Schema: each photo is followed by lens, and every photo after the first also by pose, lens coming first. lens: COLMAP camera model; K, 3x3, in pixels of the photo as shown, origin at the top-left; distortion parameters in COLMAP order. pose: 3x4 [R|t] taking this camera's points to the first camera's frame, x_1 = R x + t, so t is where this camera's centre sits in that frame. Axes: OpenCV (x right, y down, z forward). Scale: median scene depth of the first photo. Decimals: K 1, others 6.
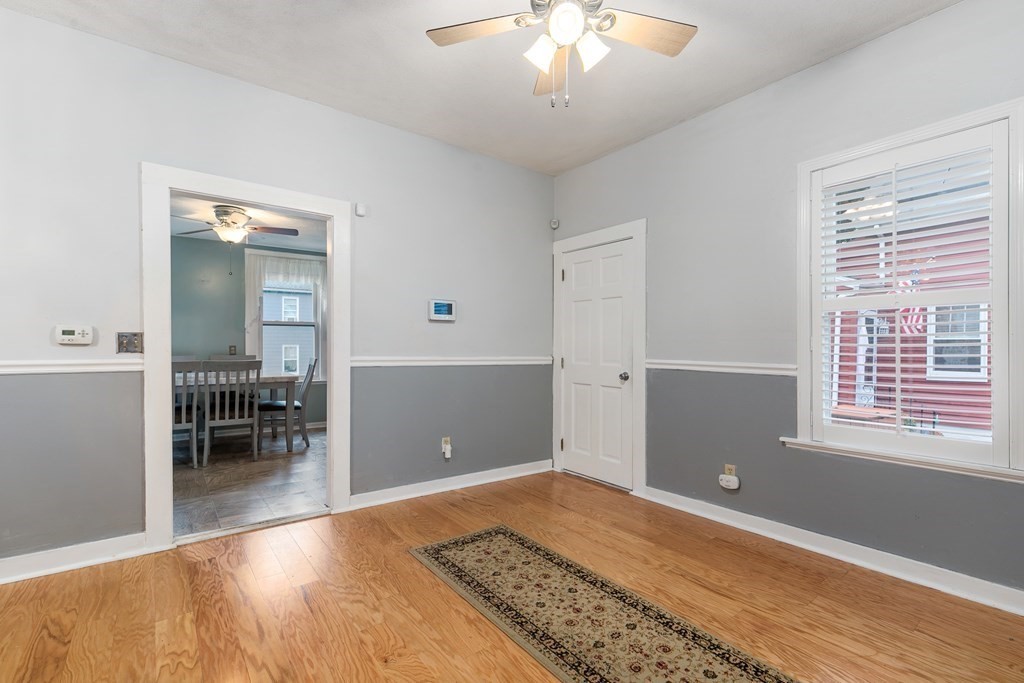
lens RADIAL K [[459.2, 0, 486.6], [0, 459.2, 345.5], [0, 0, 1]] dist [0.010283, -0.002514]
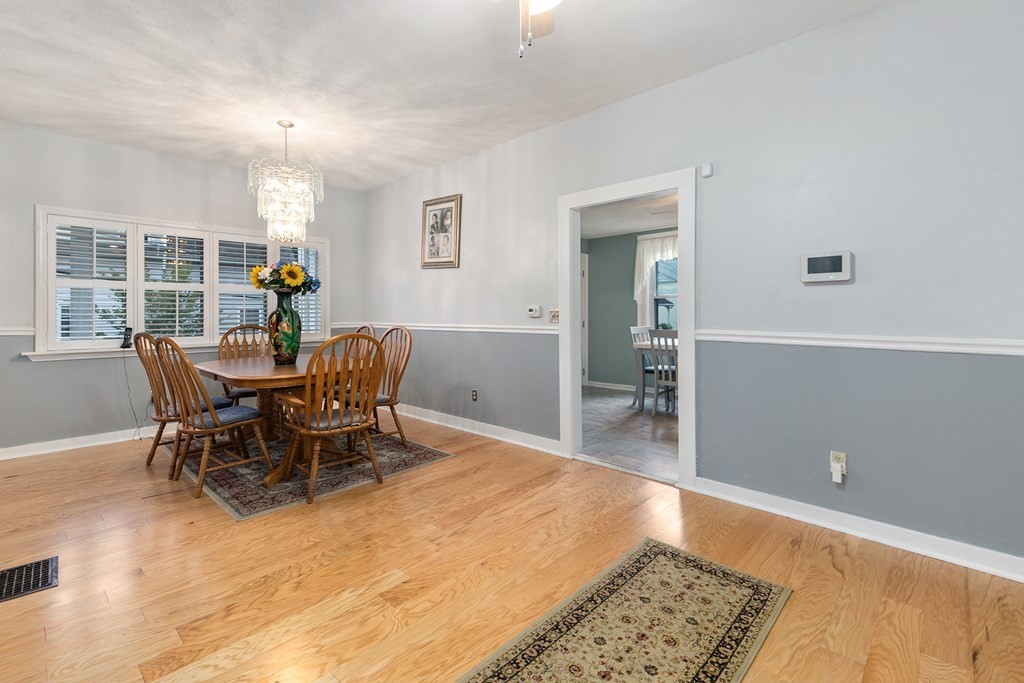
lens RADIAL K [[459.2, 0, 507.3], [0, 459.2, 314.8], [0, 0, 1]] dist [0.010283, -0.002514]
pose [[0.185891, -0.004014, -0.982562, 0.714179], [0.002661, 0.999990, -0.003581, -0.004872], [0.982567, -0.001949, 0.185900, 0.558791]]
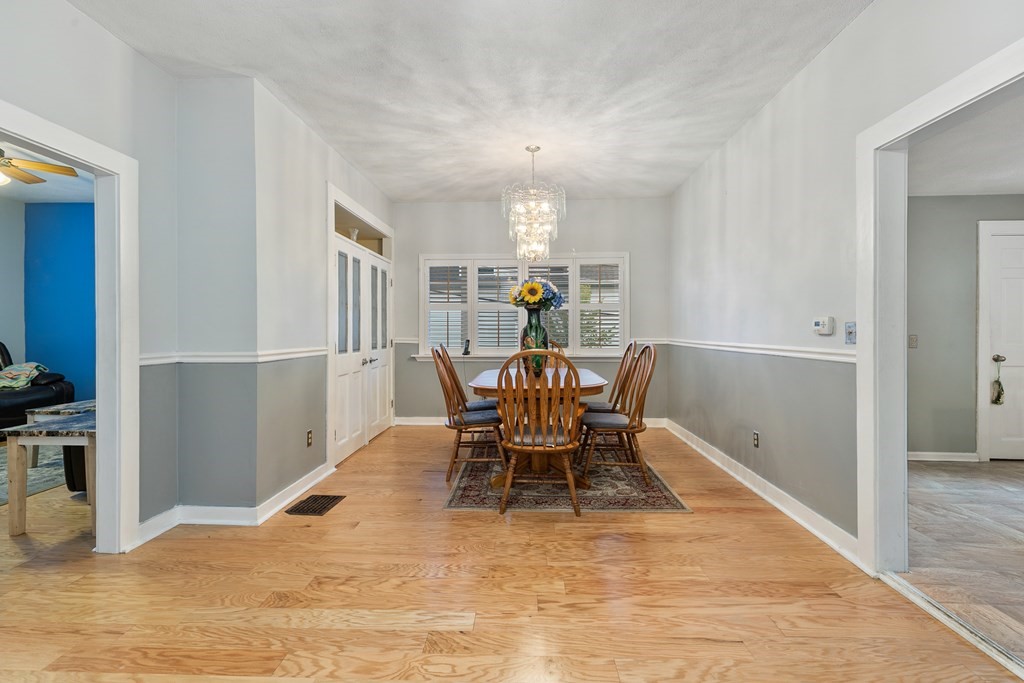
lens RADIAL K [[459.2, 0, 511.0], [0, 459.2, 331.7], [0, 0, 1]] dist [0.010283, -0.002514]
pose [[-0.609954, -0.002782, -0.792432, 0.406454], [-0.004614, 0.999989, 0.000041, -0.005306], [0.792423, 0.003681, -0.609960, 1.025422]]
